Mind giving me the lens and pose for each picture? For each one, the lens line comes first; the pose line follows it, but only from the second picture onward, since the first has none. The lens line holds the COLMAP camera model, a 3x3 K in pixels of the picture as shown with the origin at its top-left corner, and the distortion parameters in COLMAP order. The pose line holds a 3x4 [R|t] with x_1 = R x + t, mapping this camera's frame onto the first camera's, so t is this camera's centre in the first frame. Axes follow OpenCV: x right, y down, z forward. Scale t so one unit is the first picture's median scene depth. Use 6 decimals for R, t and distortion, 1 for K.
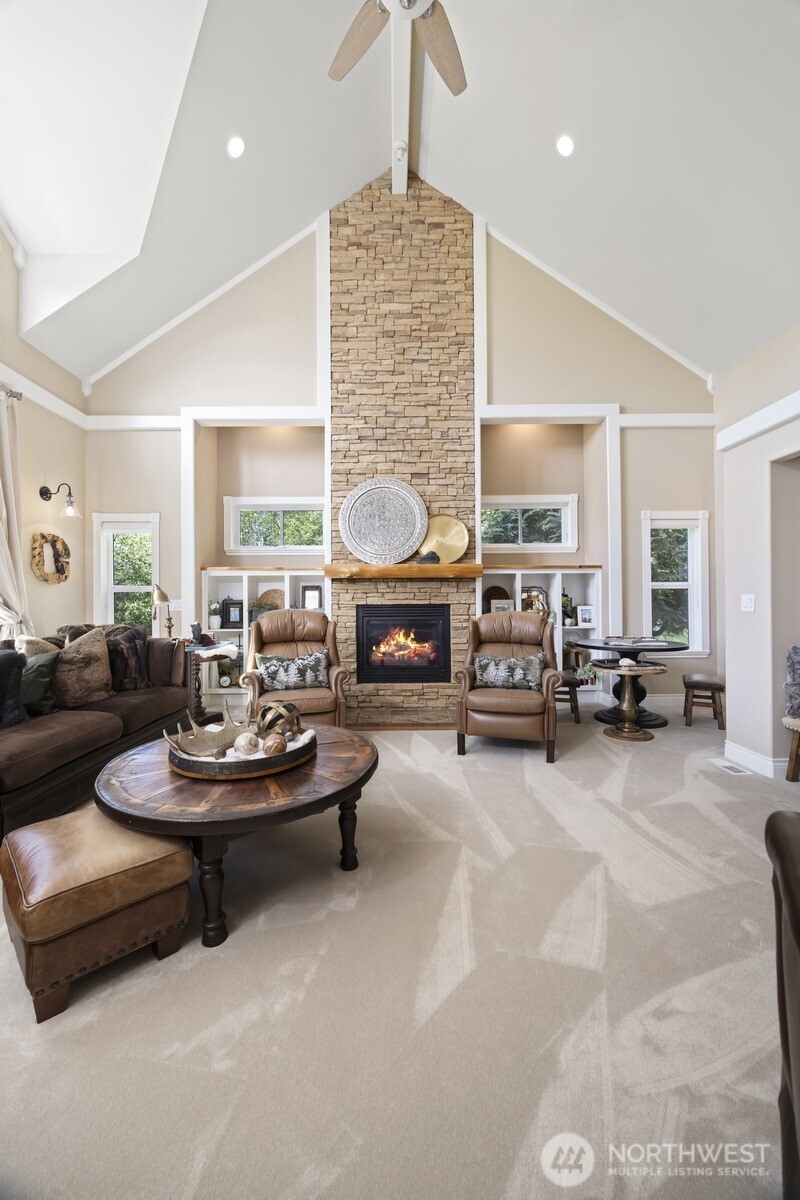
lens RADIAL K [[466.2, 0, 403.3], [0, 466.2, 598.5], [0, 0, 1]] dist [-0.002525, -0.000103]
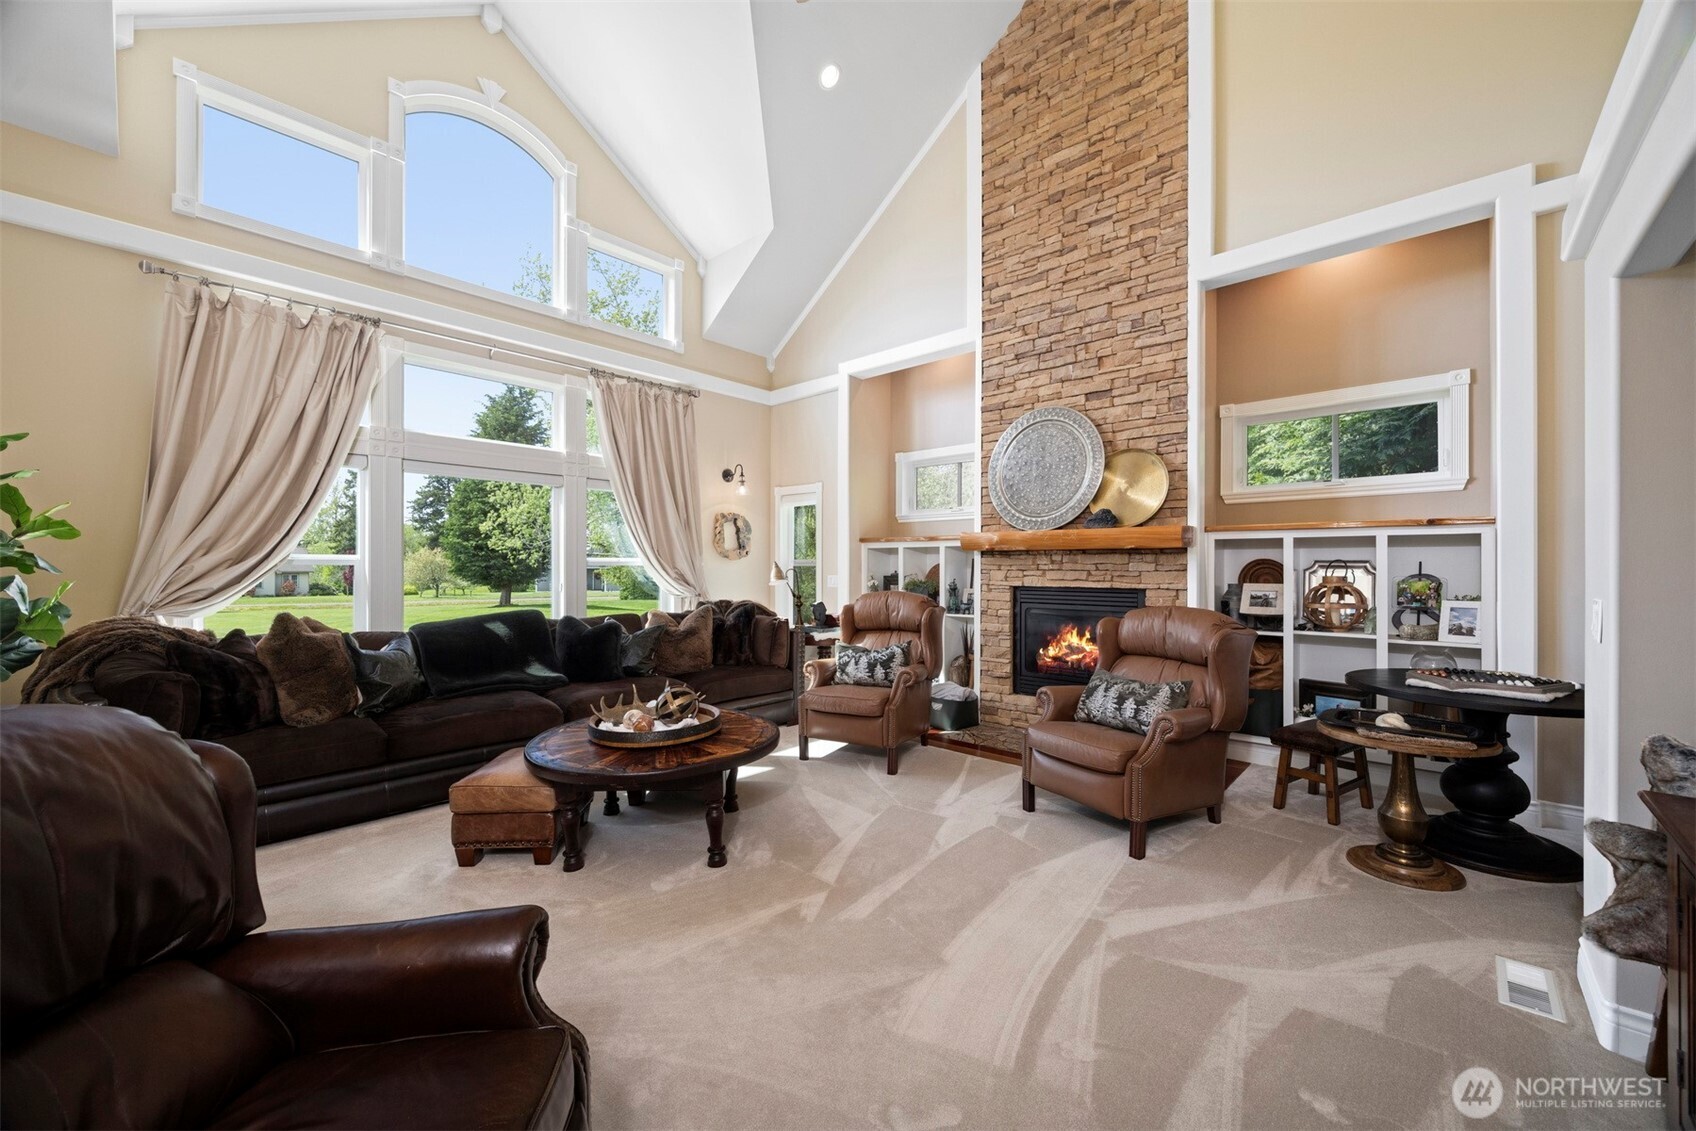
lens RADIAL K [[658.8, 0, 860.0], [0, 658.8, 566.0], [0, 0, 1]] dist [-0.002525, -0.000103]
pose [[0.733138, 0.008110, -0.680032, 0.428906], [-0.002421, 0.999954, 0.009315, -0.027303], [0.680076, -0.005183, 0.733123, 0.078920]]
